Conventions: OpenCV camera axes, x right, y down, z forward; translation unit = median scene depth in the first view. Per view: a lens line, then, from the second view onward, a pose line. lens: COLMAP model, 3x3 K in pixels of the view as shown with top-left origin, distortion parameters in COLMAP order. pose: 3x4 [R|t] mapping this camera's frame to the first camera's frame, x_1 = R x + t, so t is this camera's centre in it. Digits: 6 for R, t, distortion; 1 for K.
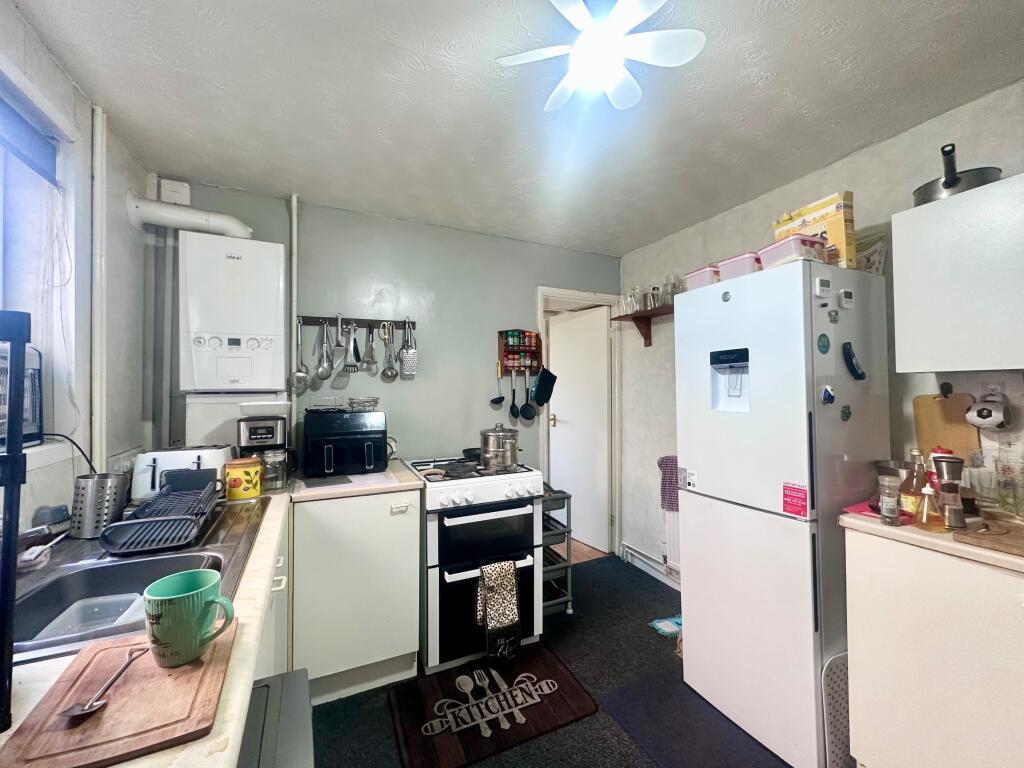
lens RADIAL K [[408.1, 0, 511.2], [0, 408.1, 383.6], [0, 0, 1]] dist [-0.003431, 0.000608]
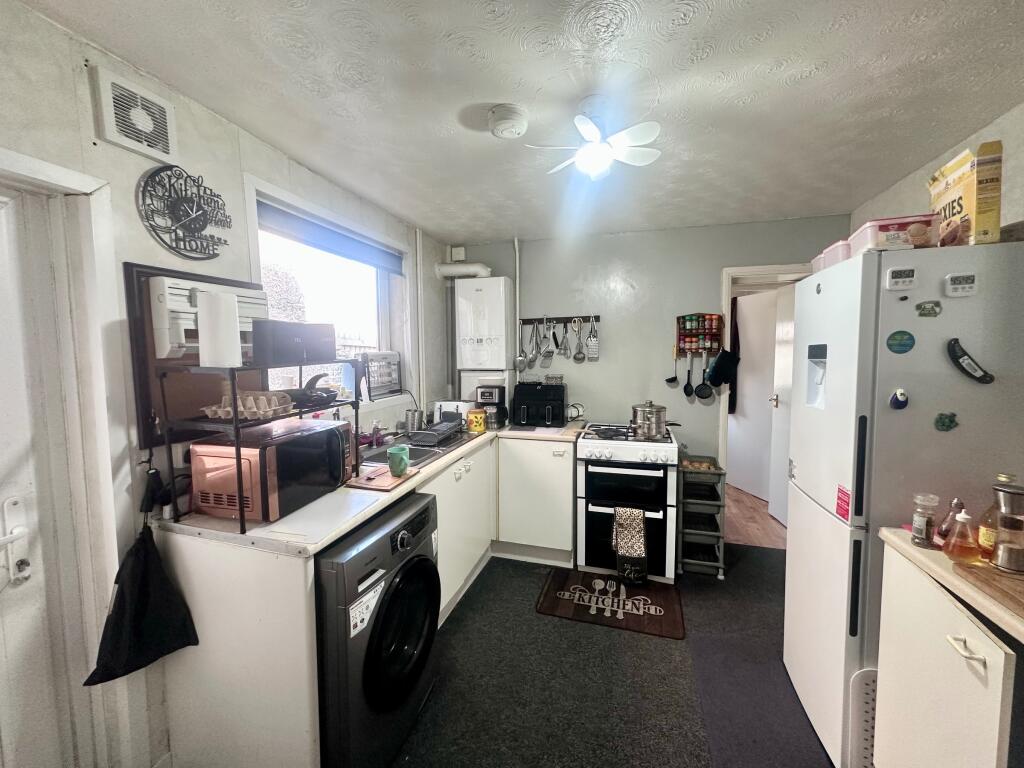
lens RADIAL K [[408.1, 0, 511.2], [0, 408.1, 383.6], [0, 0, 1]] dist [-0.003431, 0.000608]
pose [[0.741117, 0.051783, -0.669376, 0.544645], [0.008781, 0.996188, 0.086787, -0.068214], [0.671319, -0.070197, 0.737837, -0.175327]]
